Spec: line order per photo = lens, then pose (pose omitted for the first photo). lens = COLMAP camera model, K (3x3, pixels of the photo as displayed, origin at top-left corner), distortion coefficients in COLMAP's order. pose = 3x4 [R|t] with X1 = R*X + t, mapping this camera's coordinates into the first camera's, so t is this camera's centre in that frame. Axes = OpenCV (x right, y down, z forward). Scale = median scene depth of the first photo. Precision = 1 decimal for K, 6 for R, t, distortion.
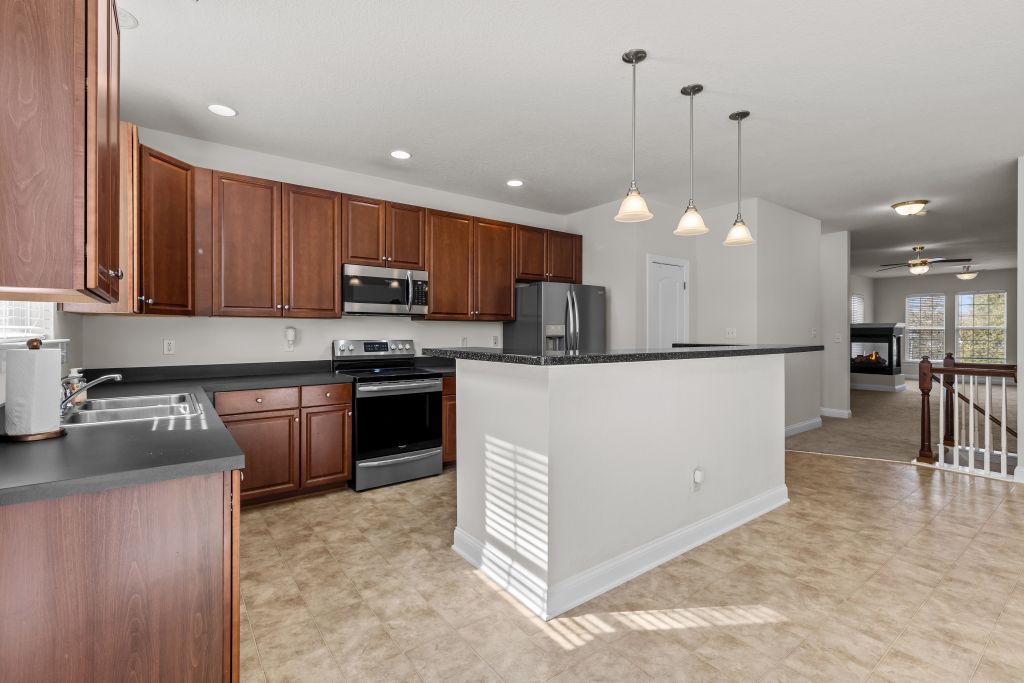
lens RADIAL K [[461.4, 0, 516.9], [0, 461.4, 333.7], [0, 0, 1]] dist [0.008007, -0.002019]
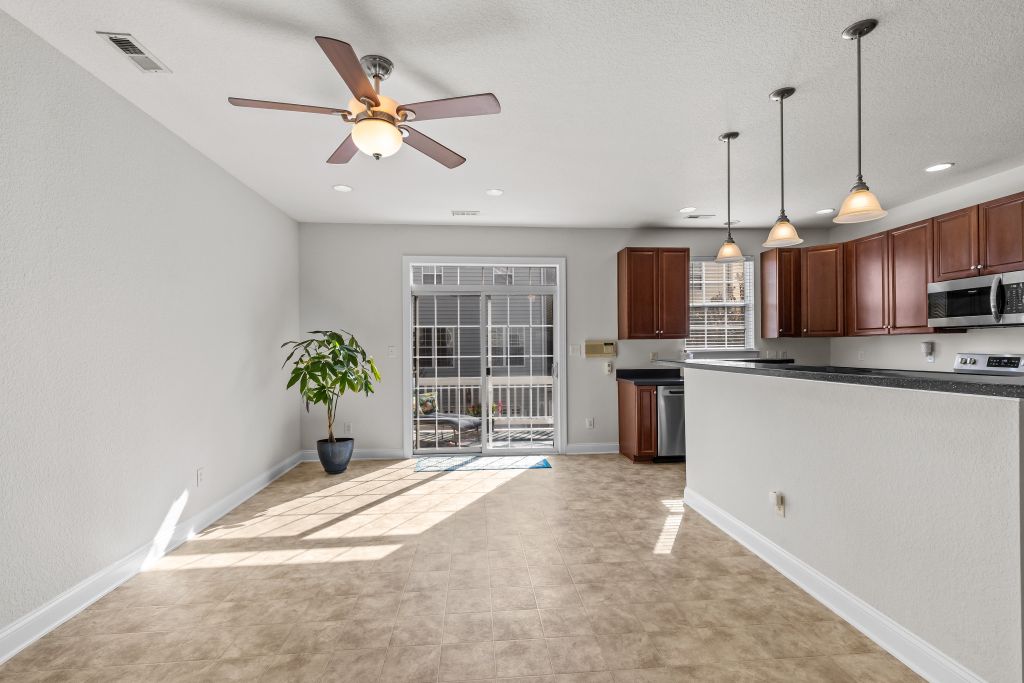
lens RADIAL K [[461.4, 0, 522.1], [0, 461.4, 344.0], [0, 0, 1]] dist [0.008007, -0.002019]
pose [[-0.515338, -0.002575, -0.856983, 1.124717], [0.005903, 0.999961, -0.006555, -0.007351], [0.856966, -0.008437, -0.515303, 0.787591]]
